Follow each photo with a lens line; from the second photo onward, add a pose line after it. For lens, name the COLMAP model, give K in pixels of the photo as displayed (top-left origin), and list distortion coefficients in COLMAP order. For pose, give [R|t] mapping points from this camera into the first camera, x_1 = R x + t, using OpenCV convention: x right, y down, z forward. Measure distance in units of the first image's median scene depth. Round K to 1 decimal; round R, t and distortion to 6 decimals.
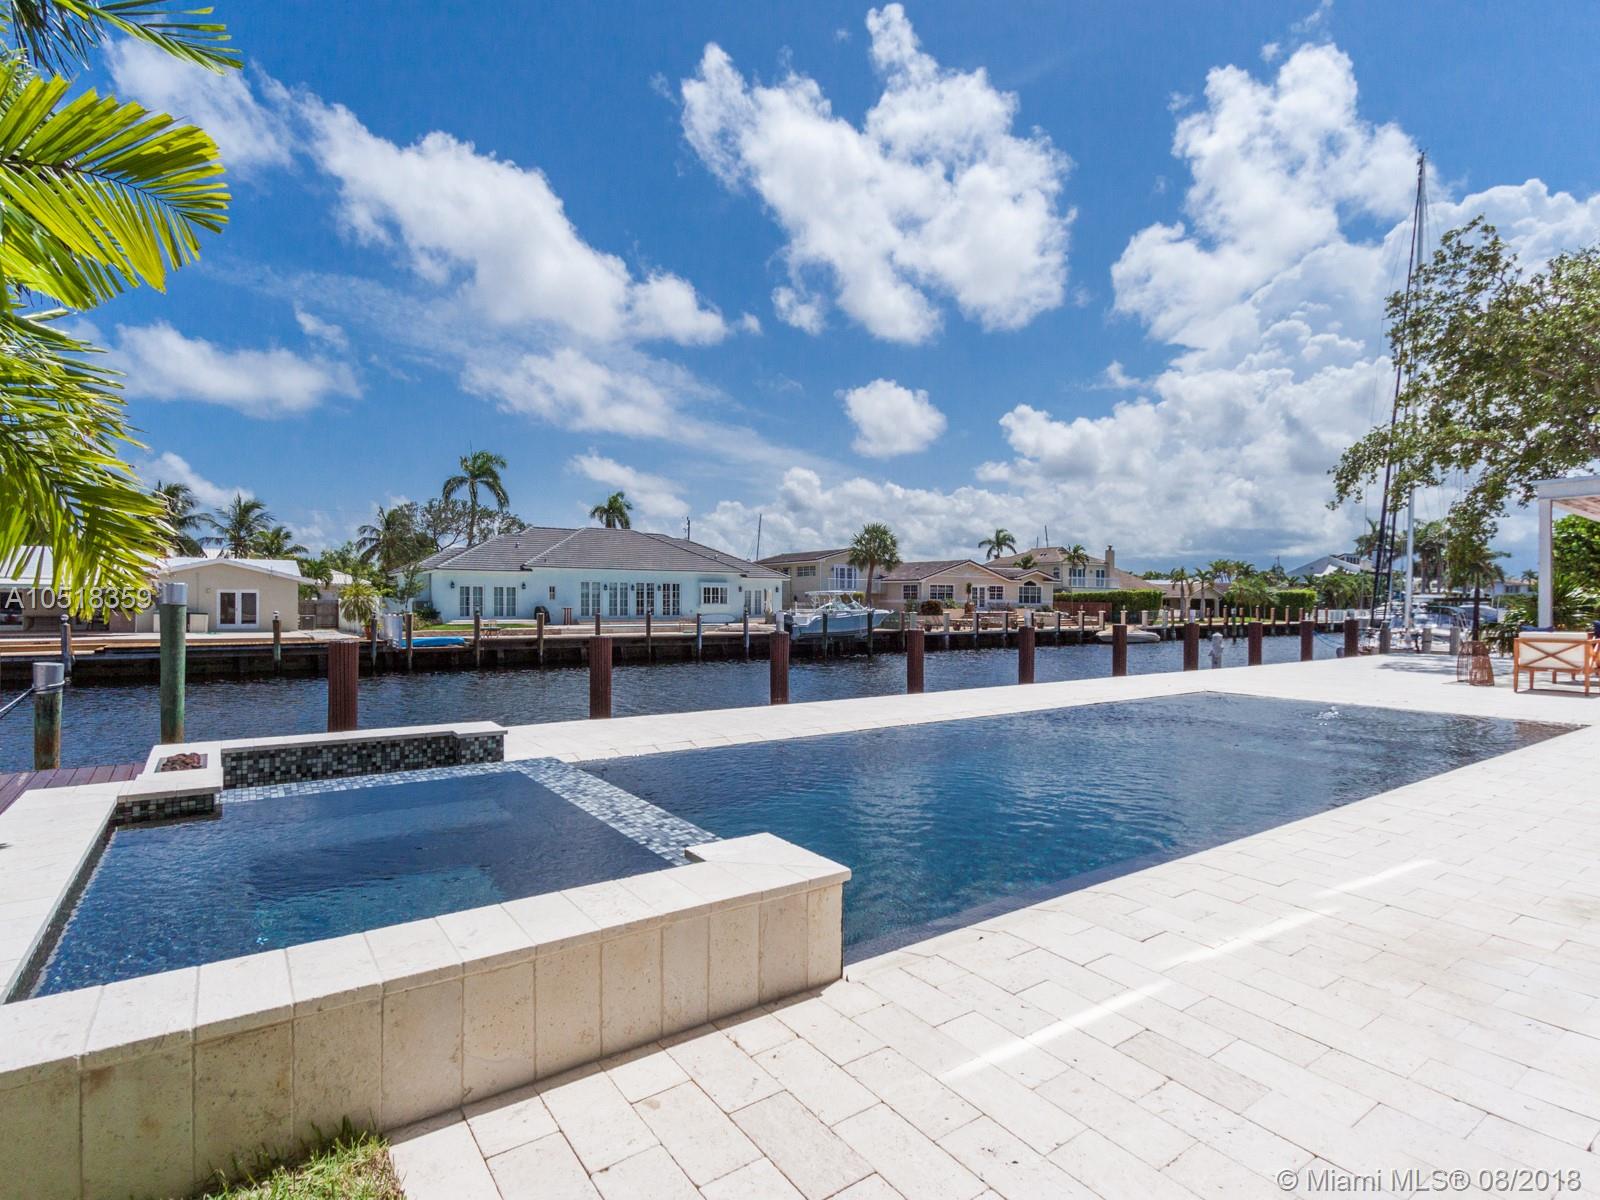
lens RADIAL K [[817.1, 0, 803.9], [0, 817.1, 605.0], [0, 0, 1]] dist [0.002051, -0.001328]
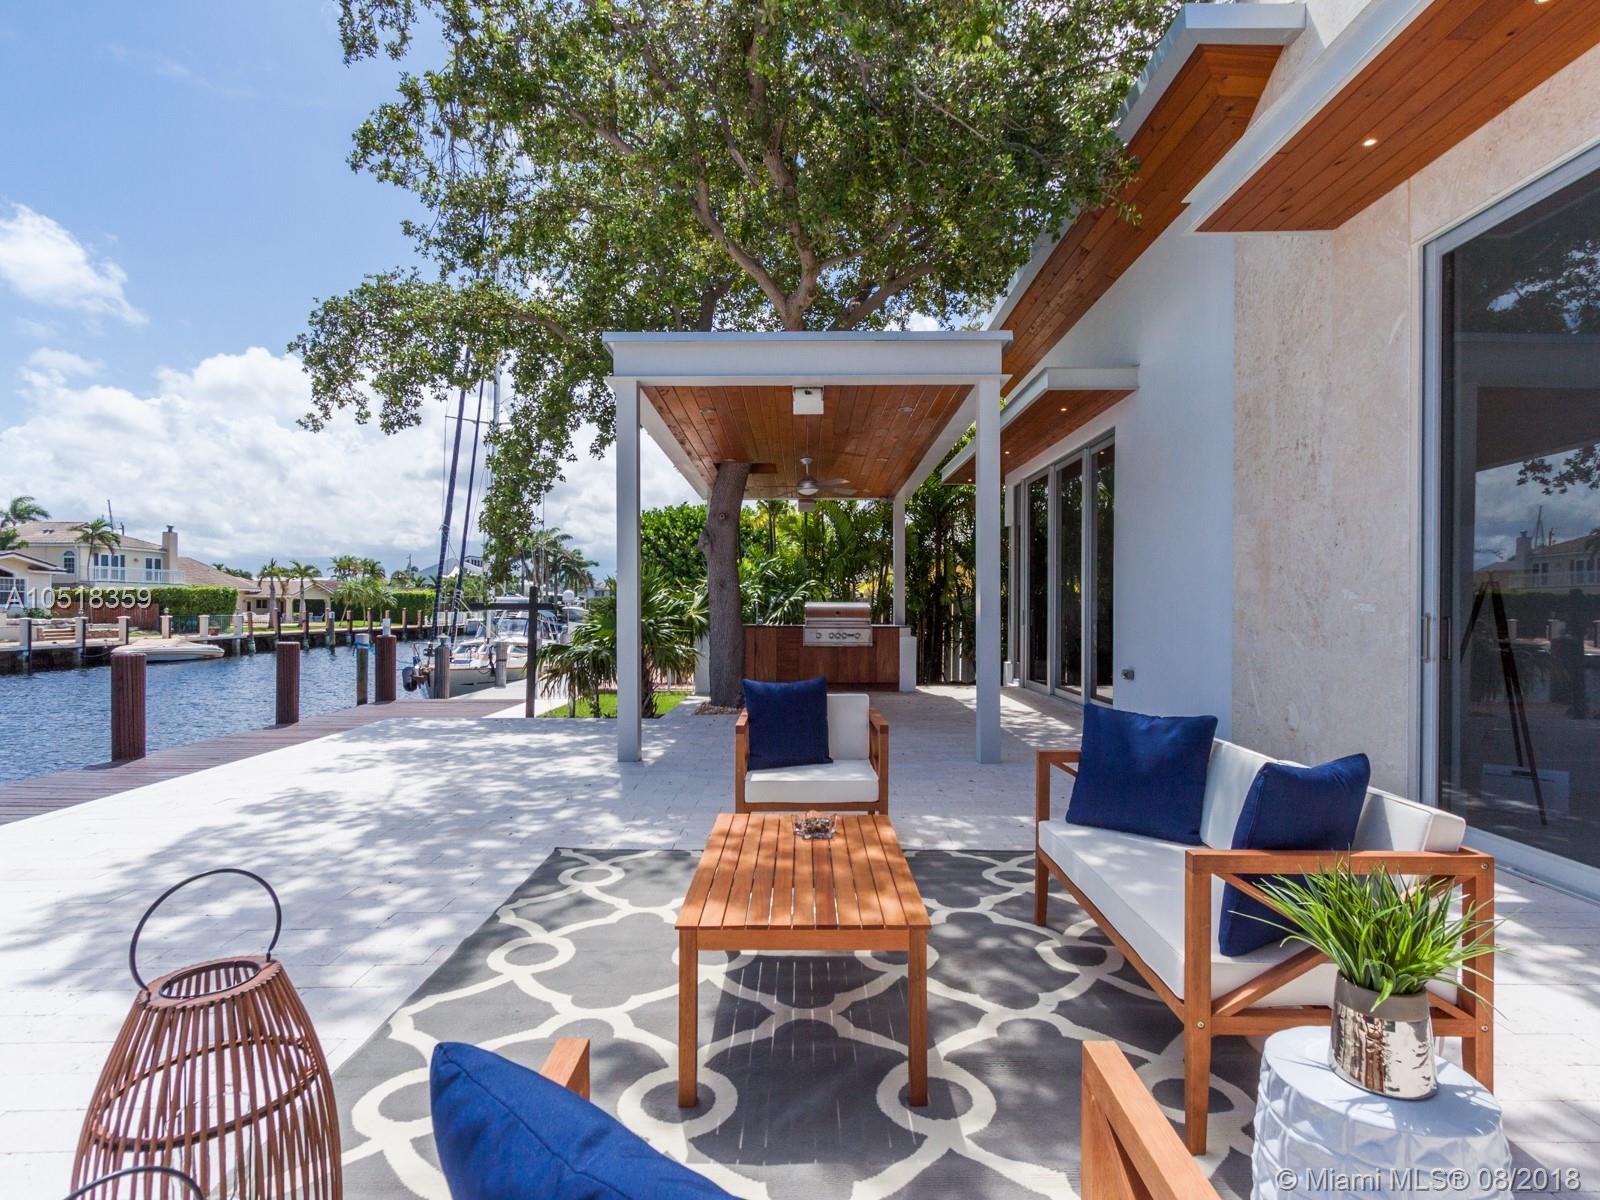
lens RADIAL K [[817.1, 0, 804.1], [0, 817.1, 609.8], [0, 0, 1]] dist [0.002051, -0.001328]
pose [[0.575044, -0.002379, 0.818119, 0.124783], [-0.001492, 0.999991, 0.003957, -0.001654], [-0.818121, -0.003497, 0.575035, 0.139119]]
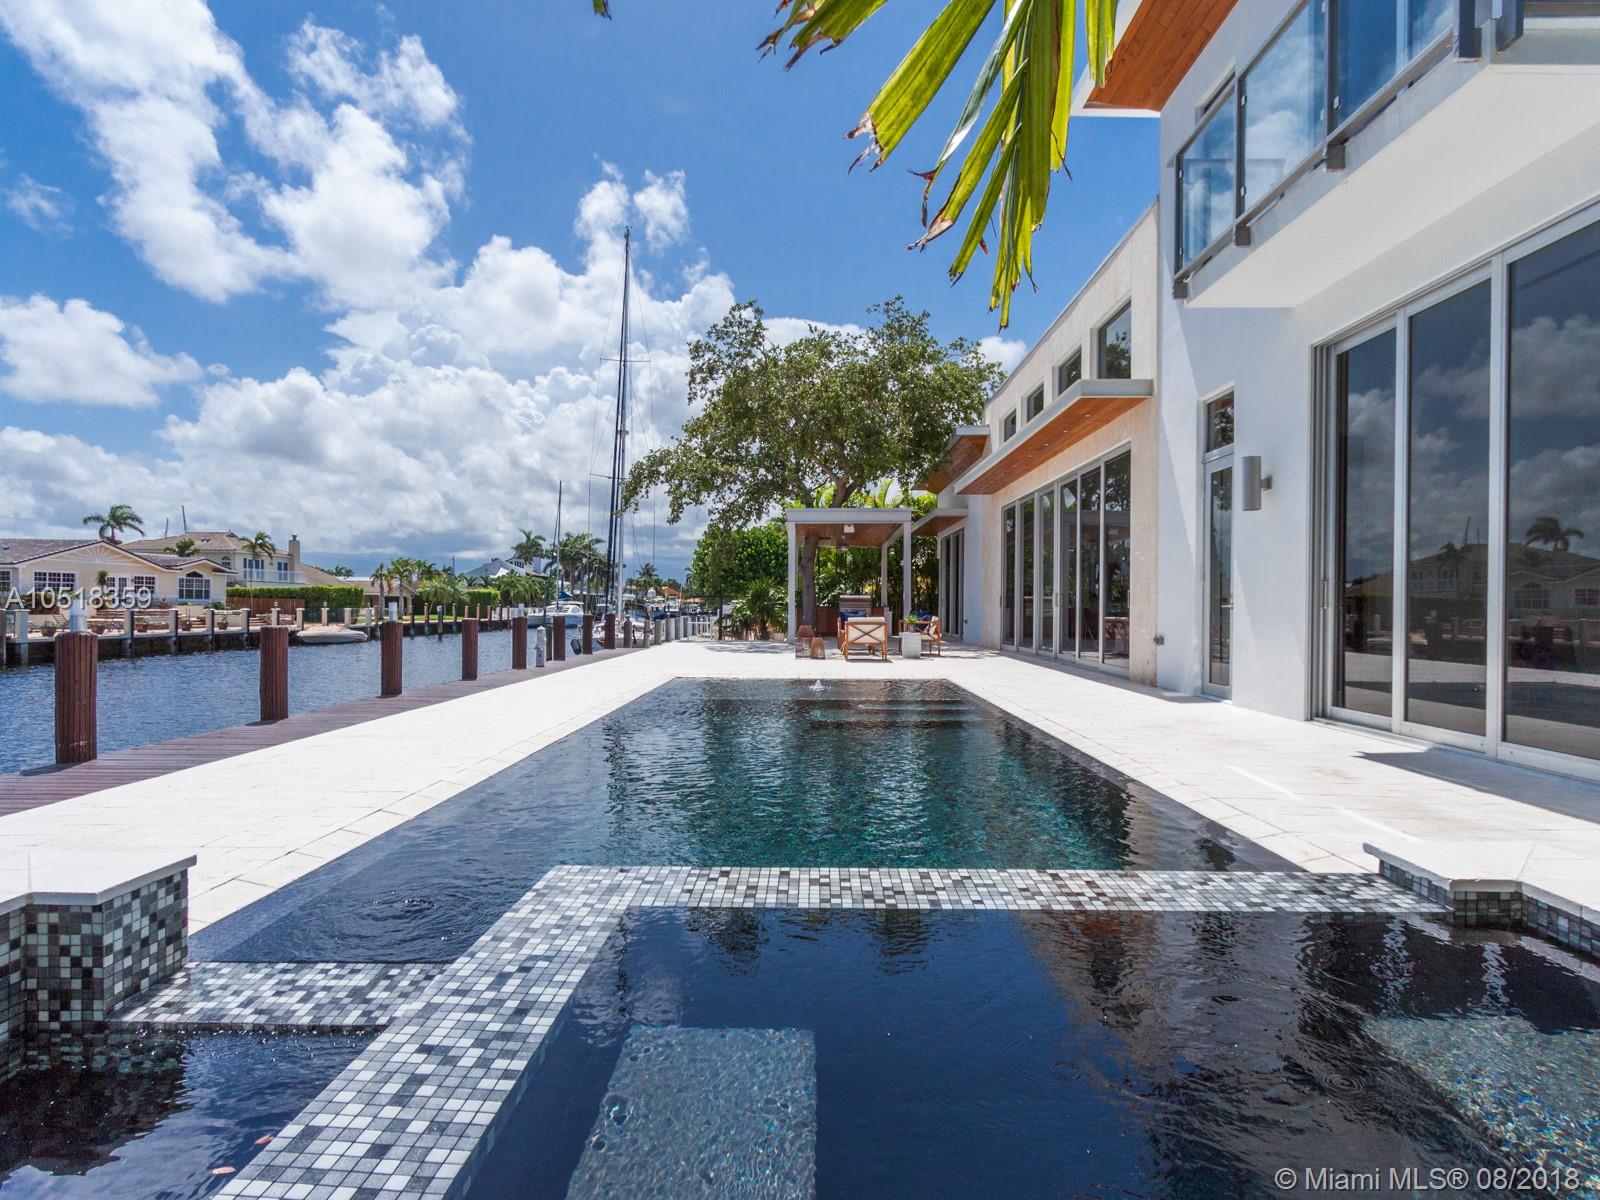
lens RADIAL K [[817.1, 0, 809.2], [0, 817.1, 607.7], [0, 0, 1]] dist [0.002051, -0.001328]
pose [[0.573527, 0.000794, 0.819186, -0.040671], [-0.004385, 0.999988, 0.002101, 0.002156], [-0.819175, -0.004797, 0.573524, 0.039981]]
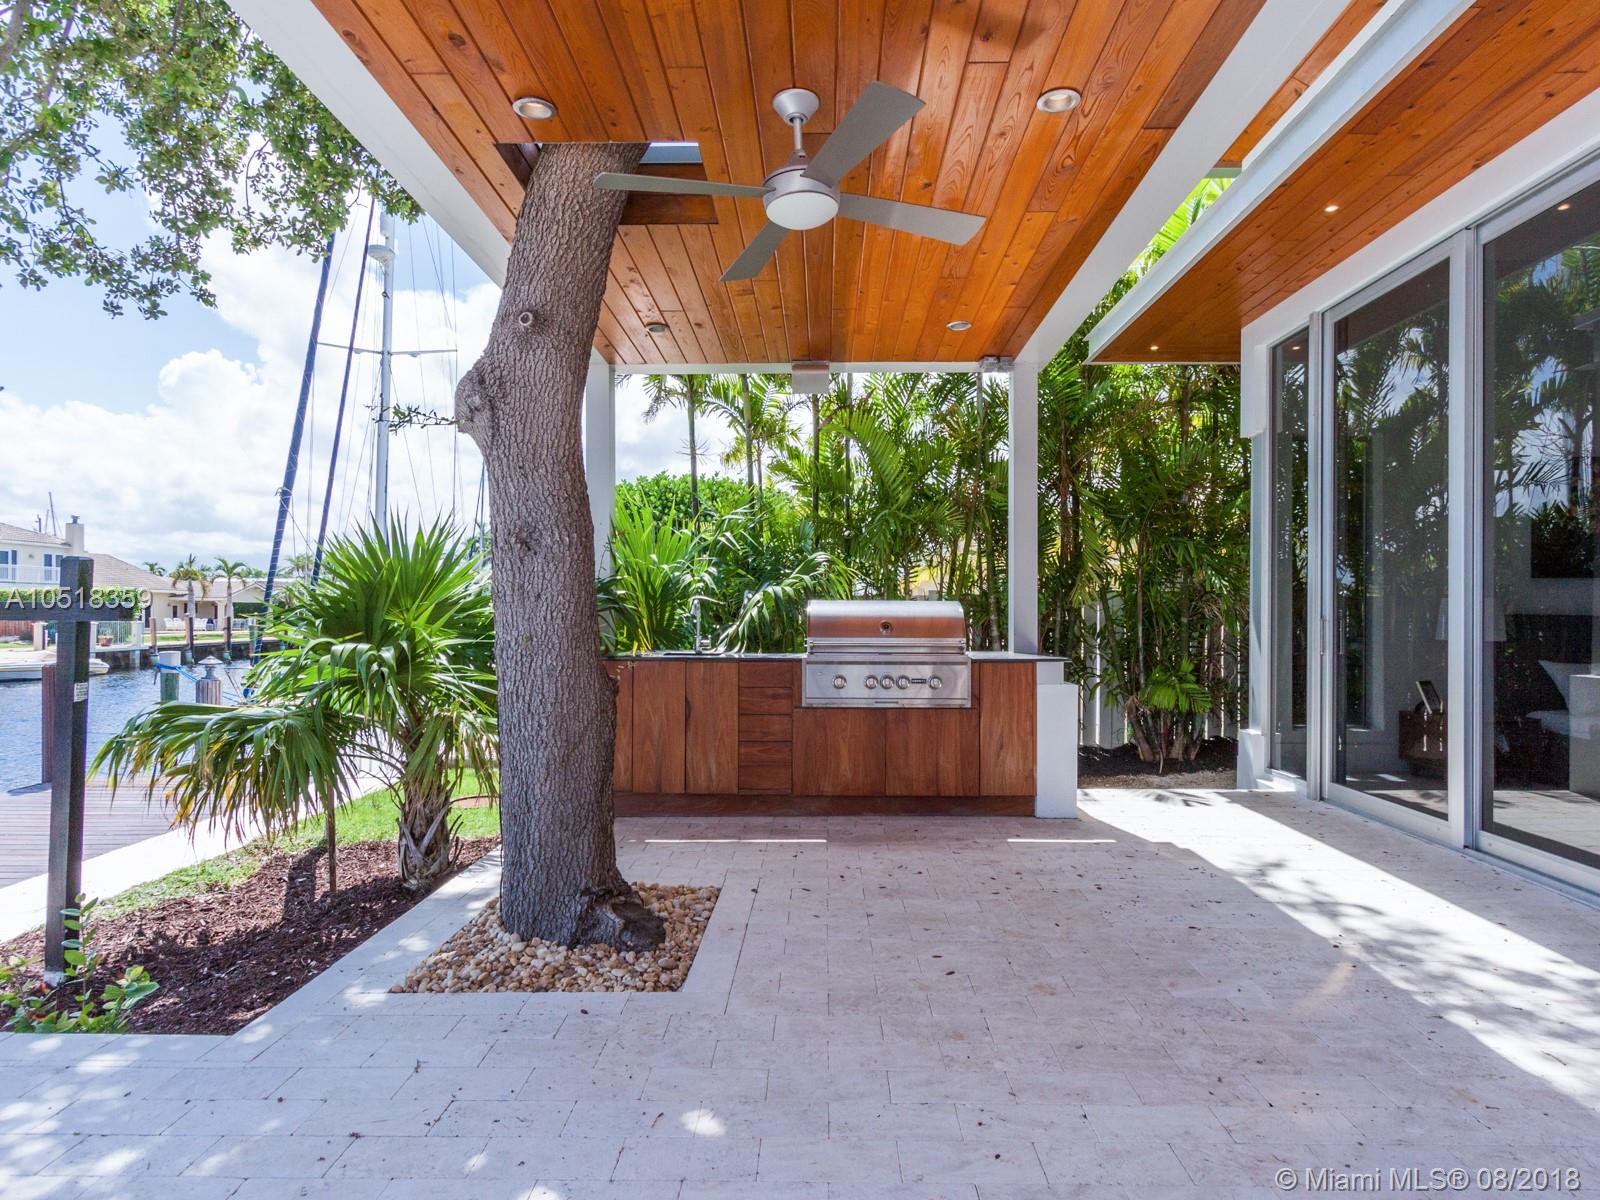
lens RADIAL K [[895.4, 0, 800.5], [0, 895.4, 601.7], [0, 0, 1]] dist [-0.001487, -0.000385]
pose [[0.598830, 0.009281, 0.800822, 0.198841], [-0.001433, 0.999944, -0.010518, -0.001627], [-0.800875, 0.005151, 0.598810, 0.188841]]
